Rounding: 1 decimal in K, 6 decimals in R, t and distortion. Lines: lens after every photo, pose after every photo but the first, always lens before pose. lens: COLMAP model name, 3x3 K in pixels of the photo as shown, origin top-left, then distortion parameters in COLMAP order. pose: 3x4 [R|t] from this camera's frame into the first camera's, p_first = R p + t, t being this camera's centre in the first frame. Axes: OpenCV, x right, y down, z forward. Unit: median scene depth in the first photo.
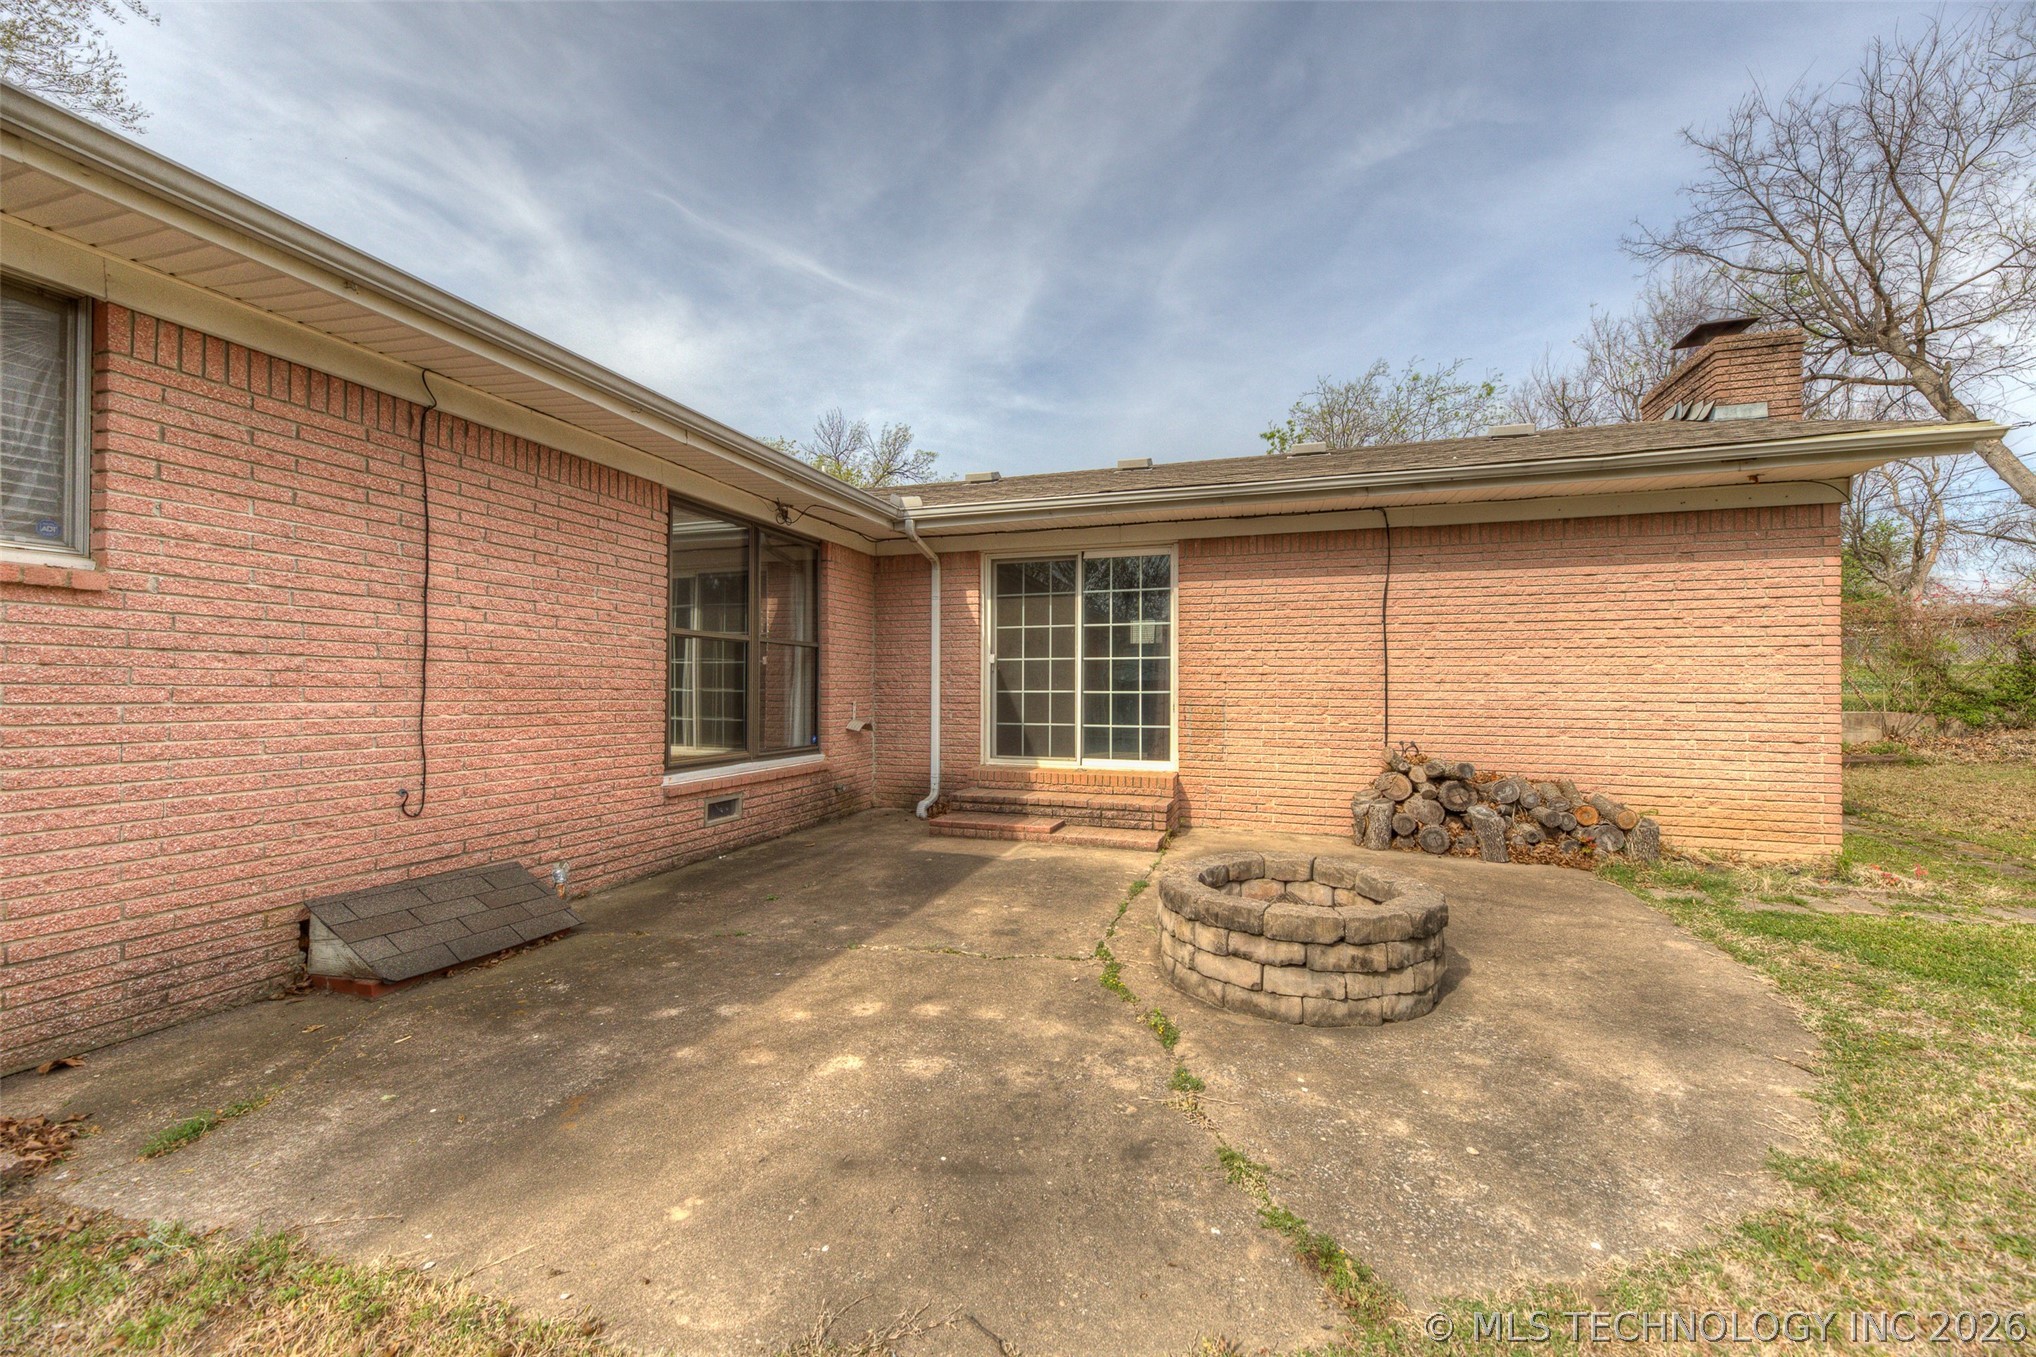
lens RADIAL K [[811.0, 0, 1015.8], [0, 811.0, 688.6], [0, 0, 1]] dist [0.008550, -0.000506]
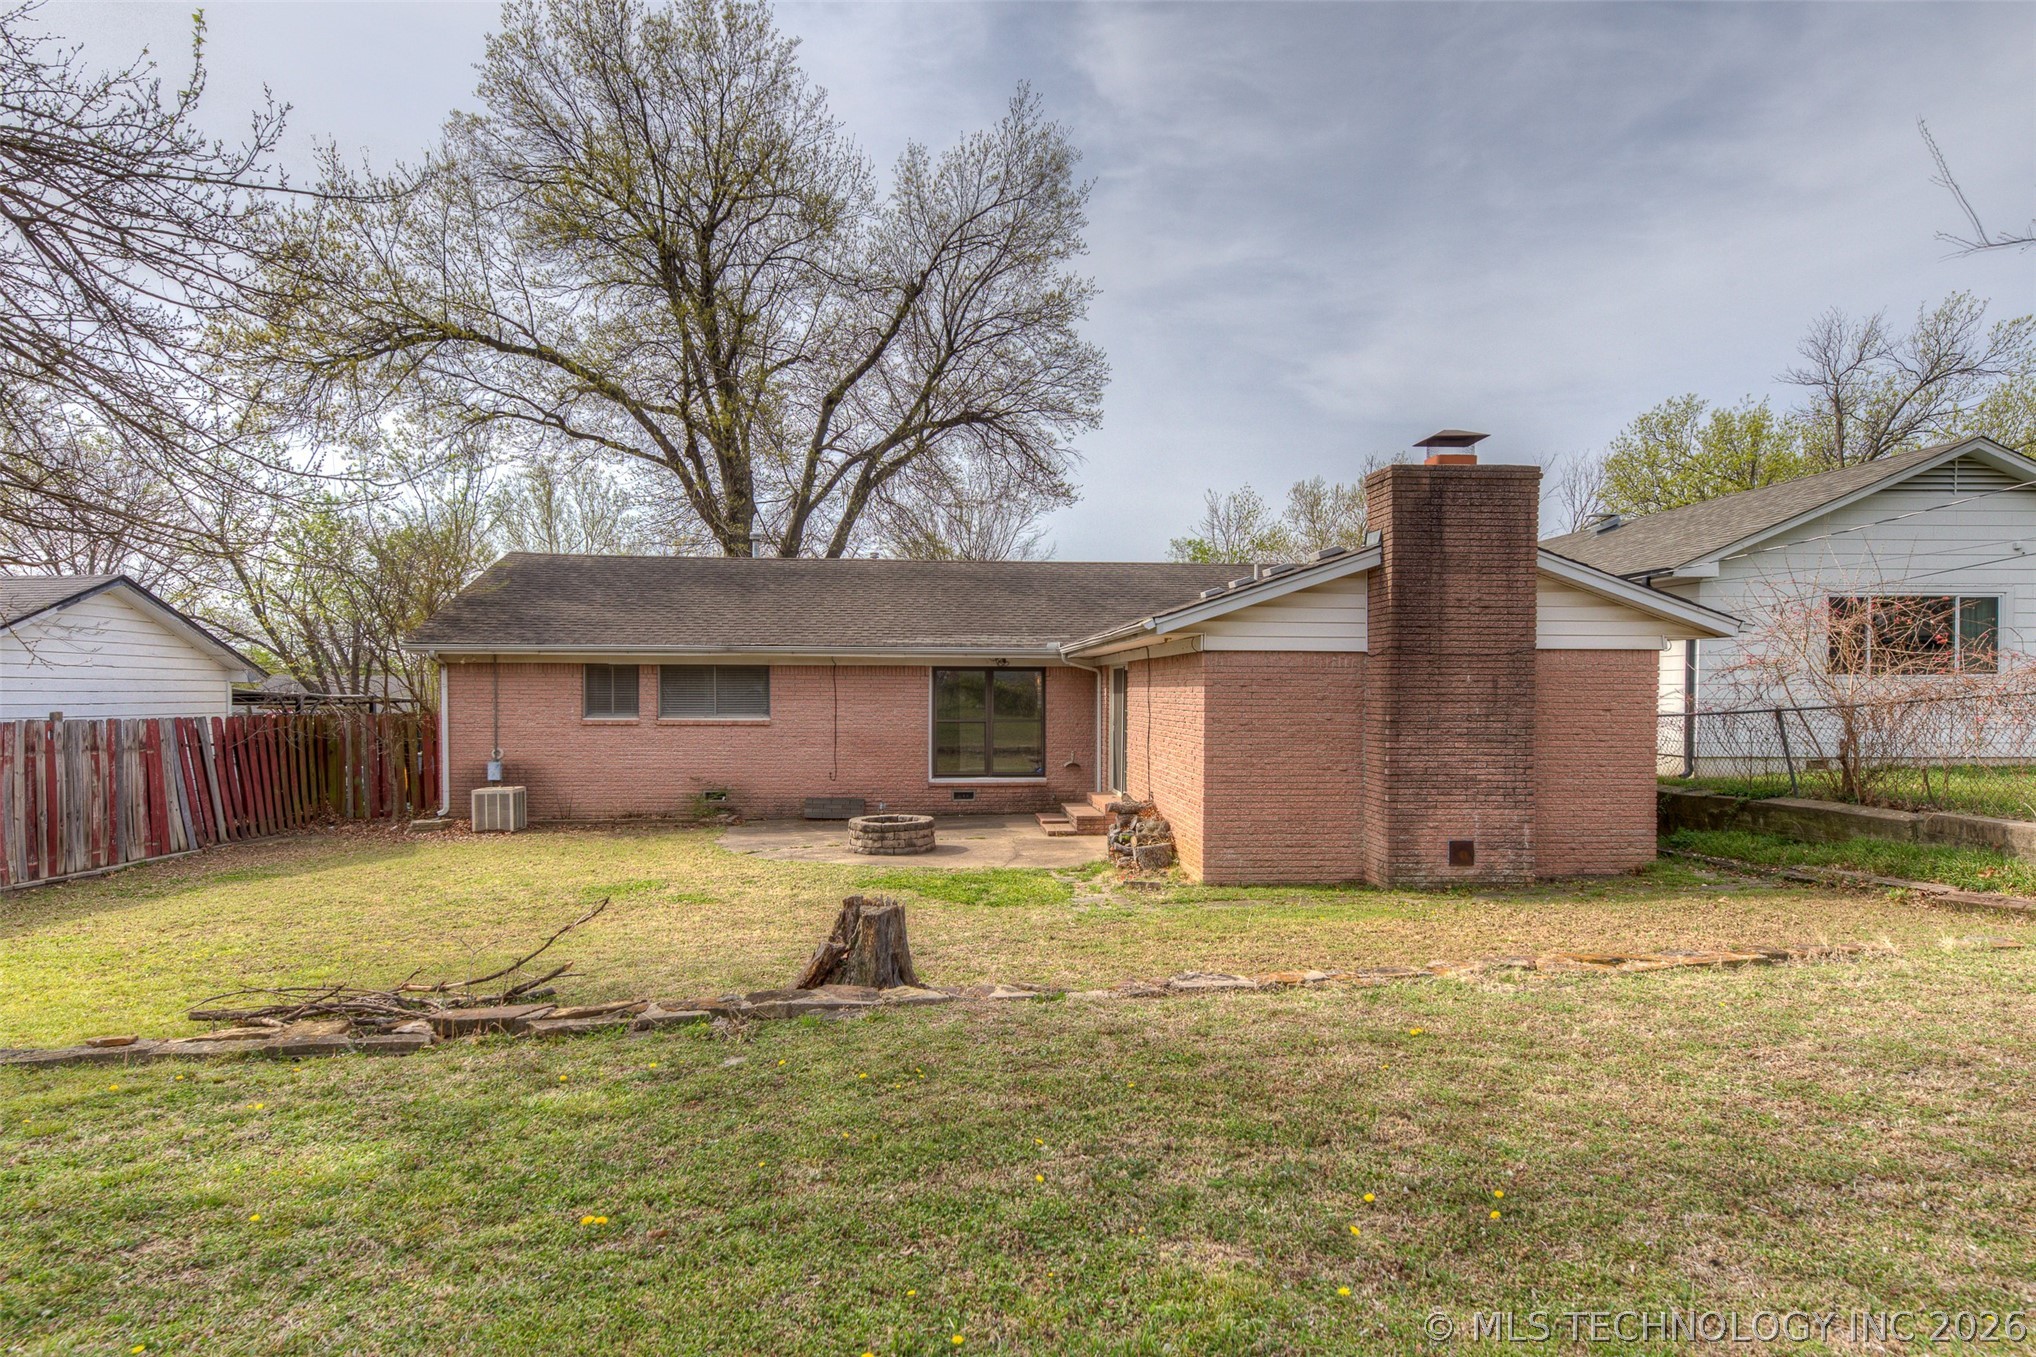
lens RADIAL K [[1132.5, 0, 1005.0], [0, 1132.5, 722.5], [0, 0, 1]] dist [0.018192, 0.000038]
pose [[0.386389, 0.018672, -0.922147, 2.613048], [0.001169, 0.999784, 0.020734, -0.125827], [0.922335, -0.009090, 0.386284, -0.142044]]
